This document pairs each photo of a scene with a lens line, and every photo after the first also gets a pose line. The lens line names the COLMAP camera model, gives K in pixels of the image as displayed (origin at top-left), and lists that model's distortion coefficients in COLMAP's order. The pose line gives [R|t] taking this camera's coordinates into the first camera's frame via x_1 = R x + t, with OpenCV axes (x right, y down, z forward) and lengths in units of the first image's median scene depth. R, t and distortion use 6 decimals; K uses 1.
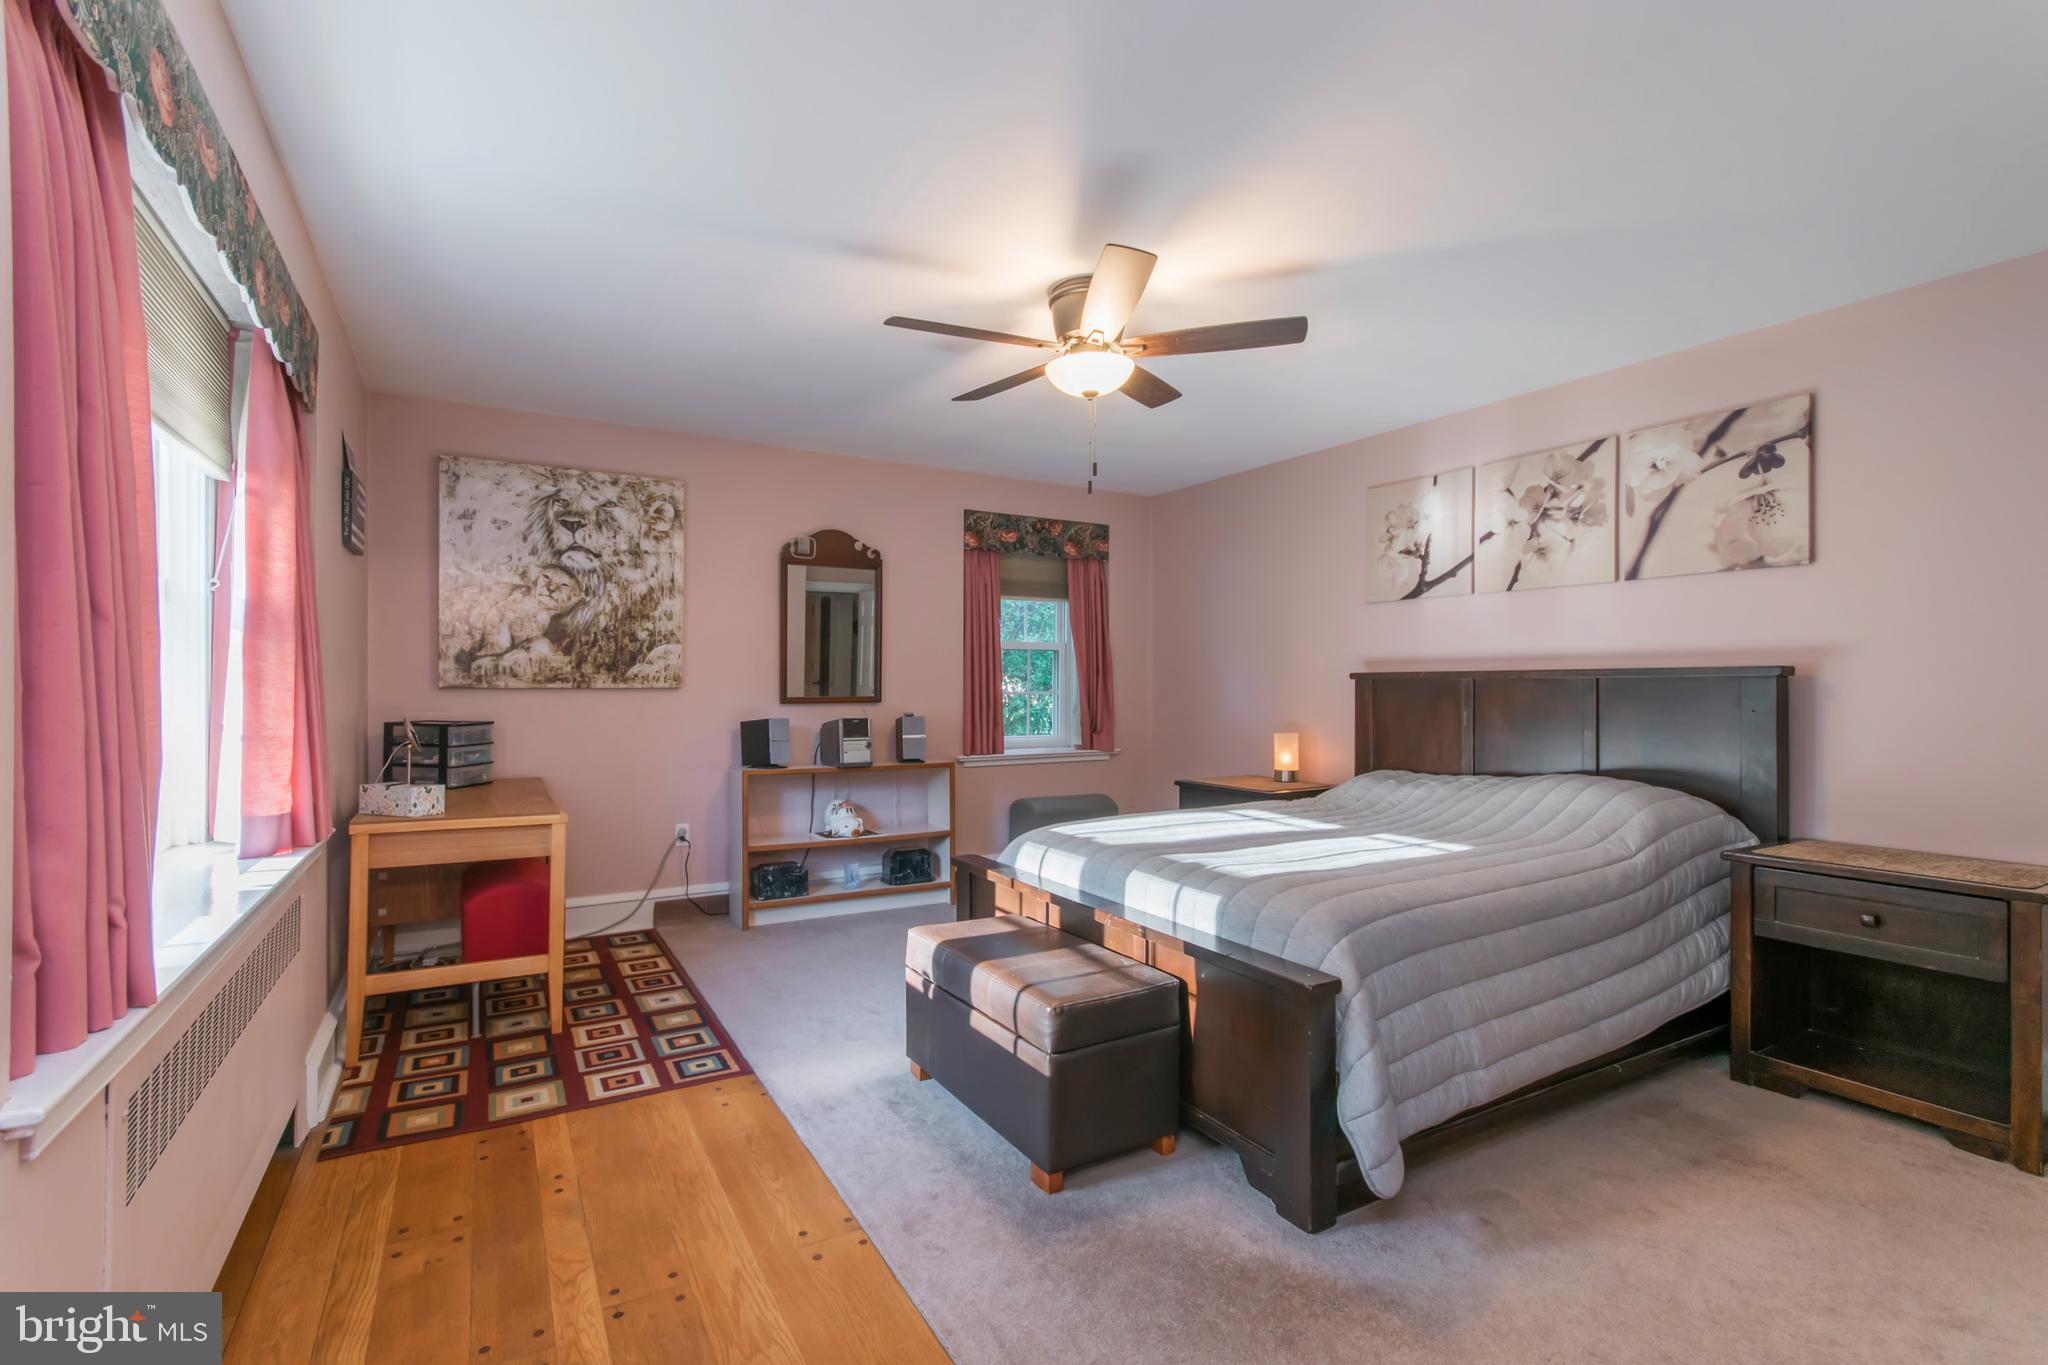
lens RADIAL K [[909.7, 0, 1024.0], [0, 909.7, 682.5], [0, 0, 1]] dist [0.001613, 0.000313]
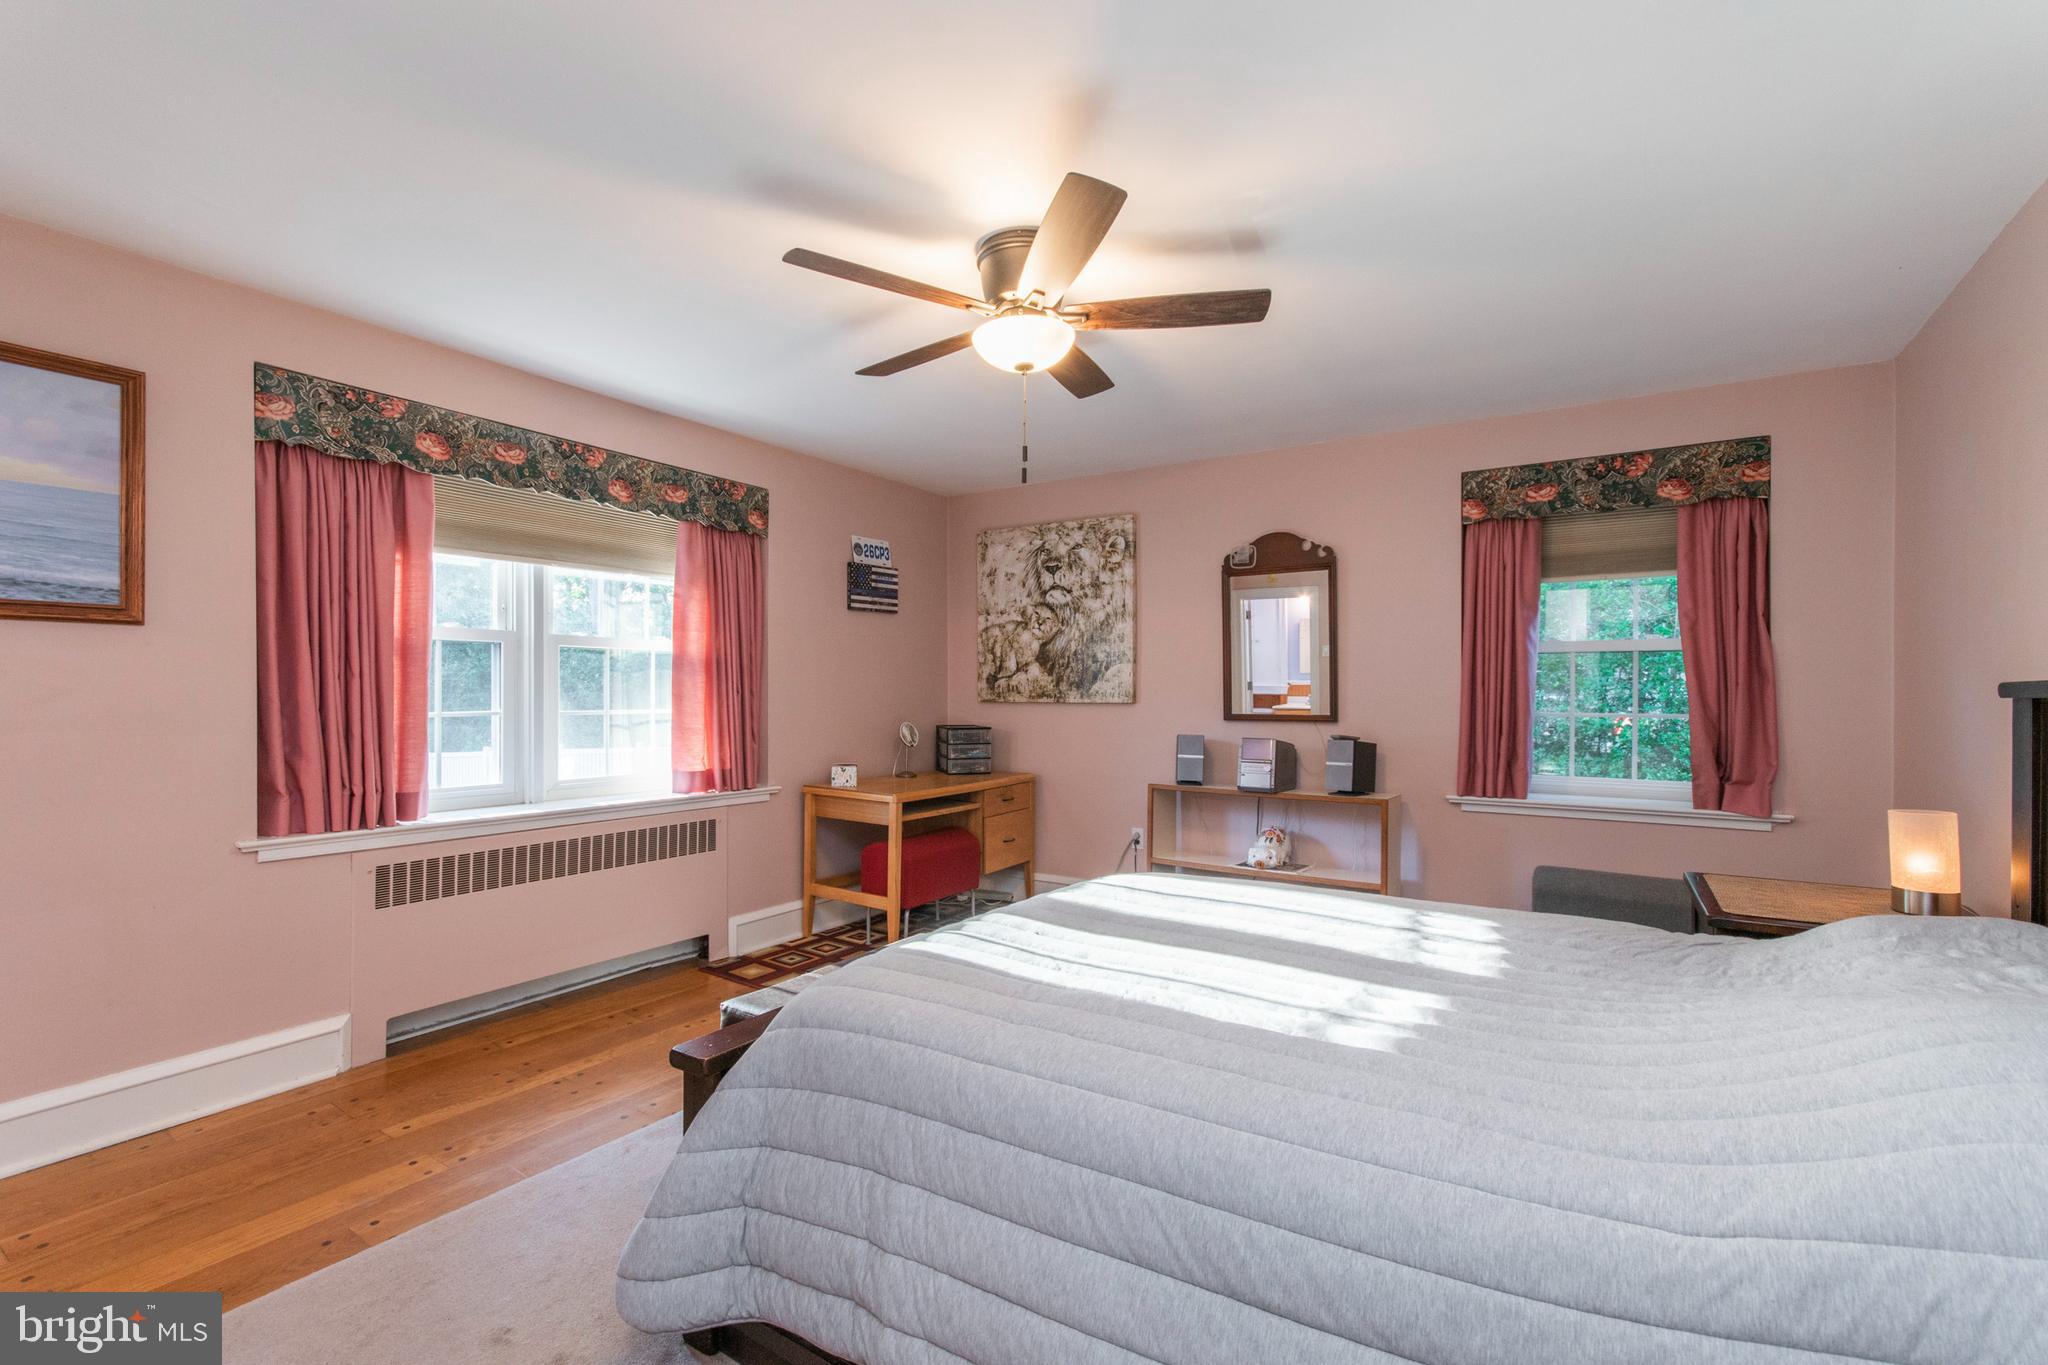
lens RADIAL K [[902.3, 0, 1006.3], [0, 902.3, 693.6], [0, 0, 1]] dist [0.002047, 0.000464]
pose [[0.439791, 0.000255, -0.898100, 0.579680], [-0.002252, 0.999997, -0.000819, -0.004609], [0.898098, 0.002383, 0.439790, 0.423462]]
